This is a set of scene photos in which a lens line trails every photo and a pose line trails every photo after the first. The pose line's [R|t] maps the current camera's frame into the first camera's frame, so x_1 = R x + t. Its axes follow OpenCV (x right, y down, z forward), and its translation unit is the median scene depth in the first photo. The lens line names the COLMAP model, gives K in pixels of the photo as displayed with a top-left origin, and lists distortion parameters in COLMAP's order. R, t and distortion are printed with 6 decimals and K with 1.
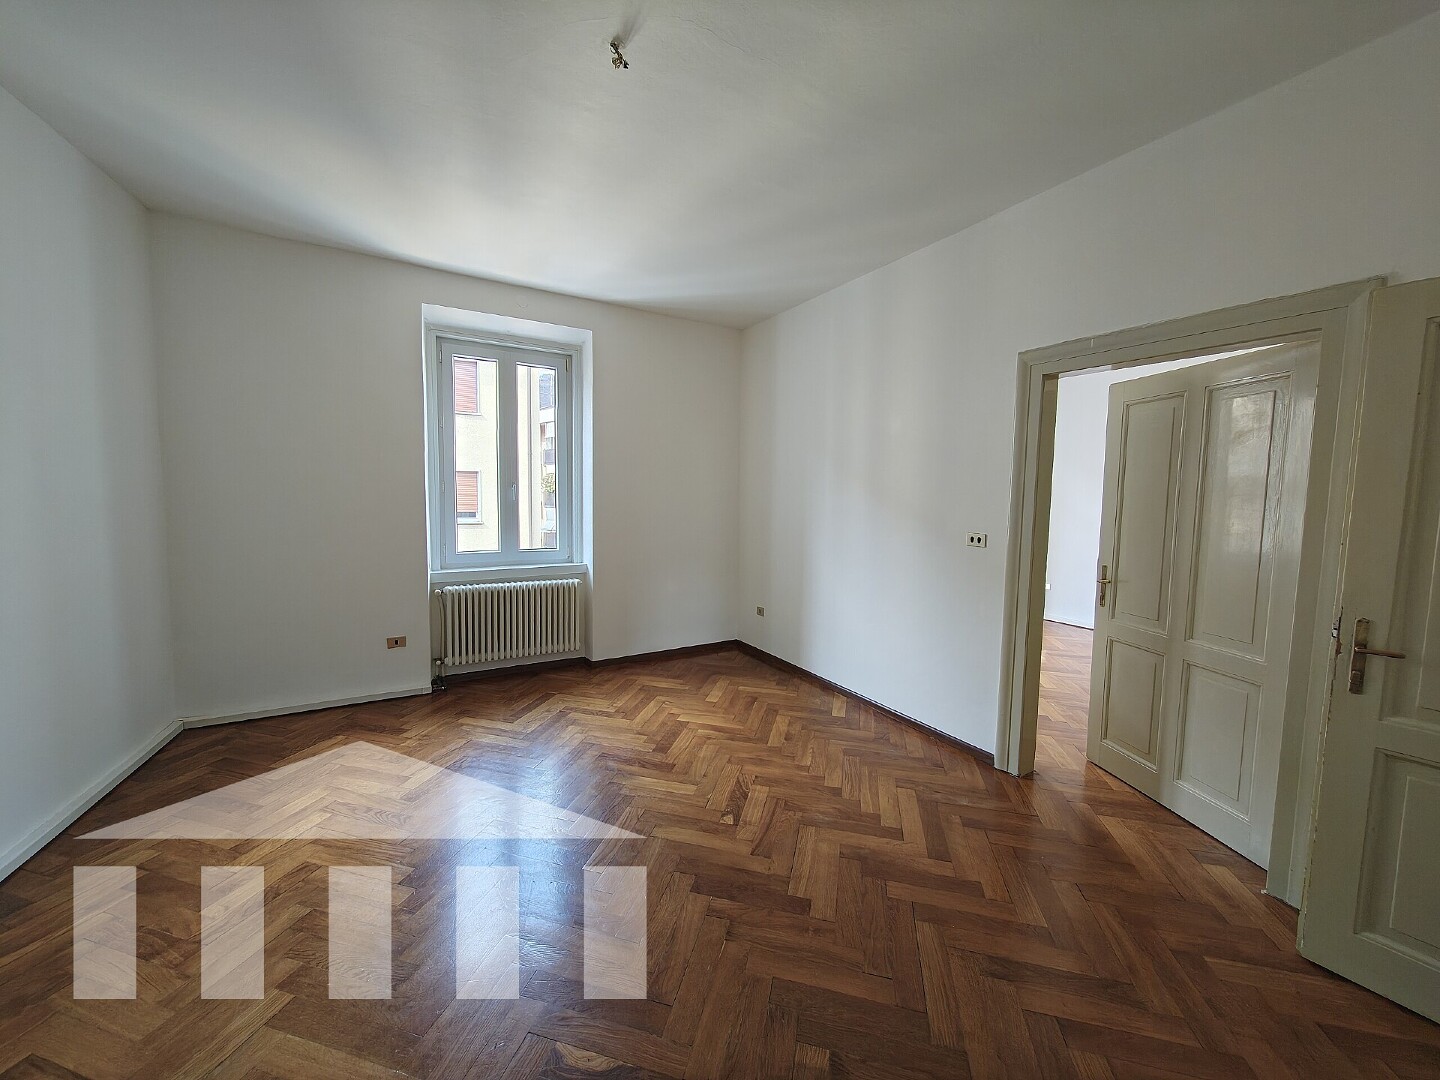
lens RADIAL K [[545.1, 0, 718.5], [0, 545.1, 539.7], [0, 0, 1]] dist [0.007564, -0.000383]
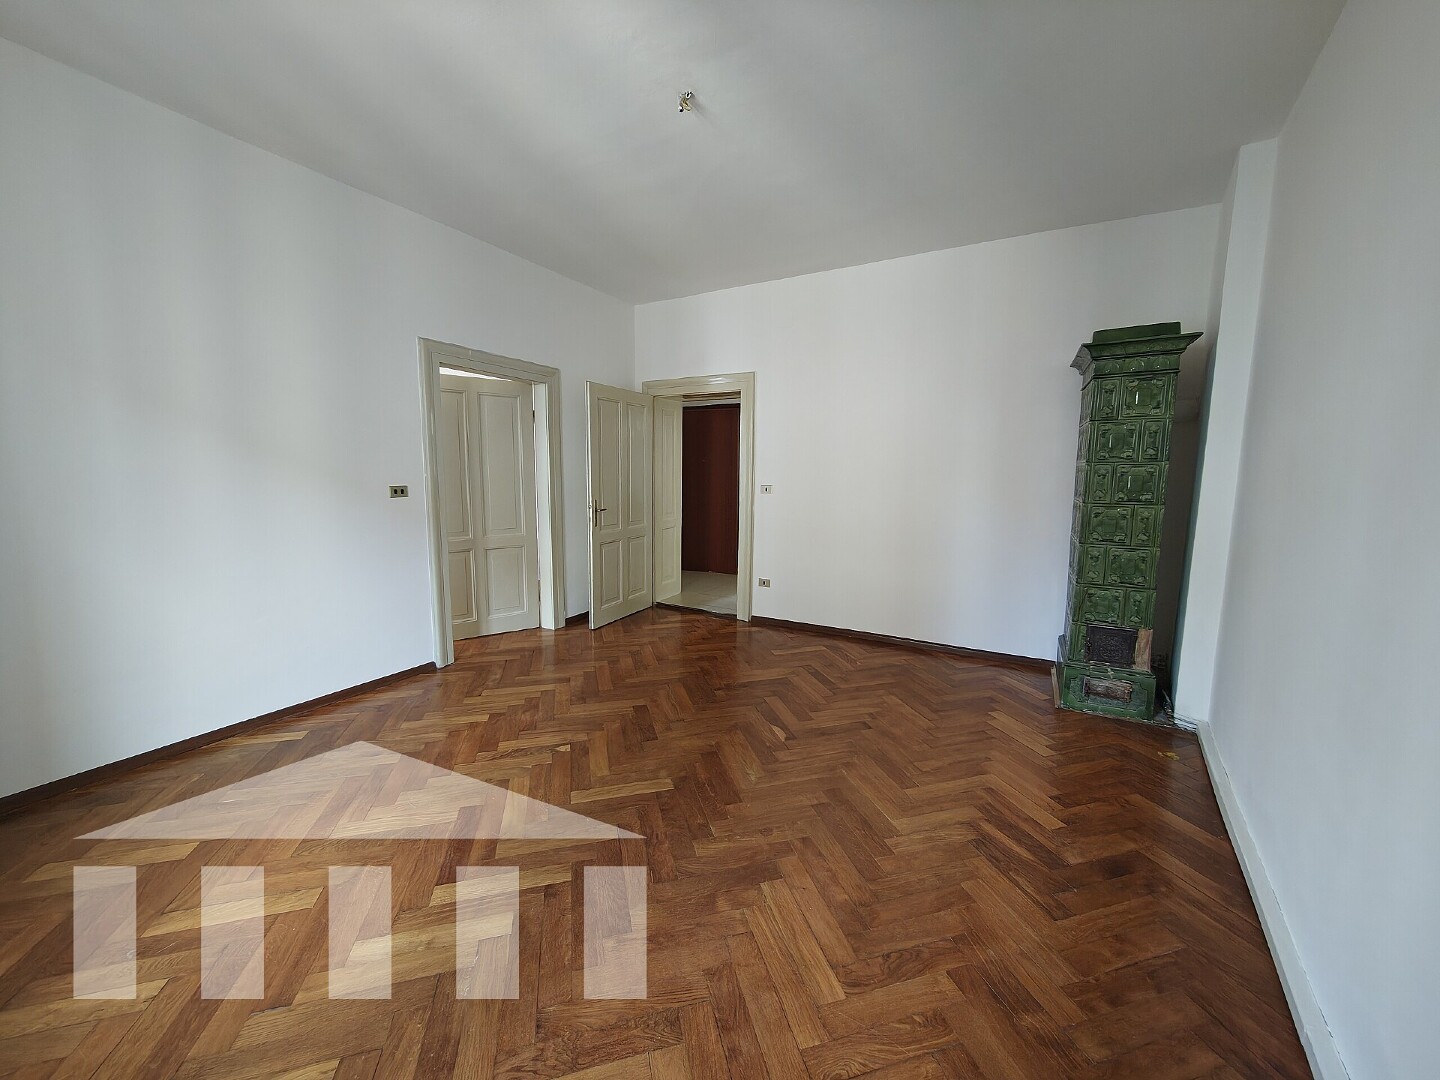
lens RADIAL K [[545.1, 0, 714.9], [0, 545.1, 531.7], [0, 0, 1]] dist [0.007564, -0.000383]
pose [[-0.501607, -0.117964, 0.857015, -0.986879], [0.059241, 0.983650, 0.170068, -0.083560], [-0.863065, 0.136077, -0.486418, 1.164677]]
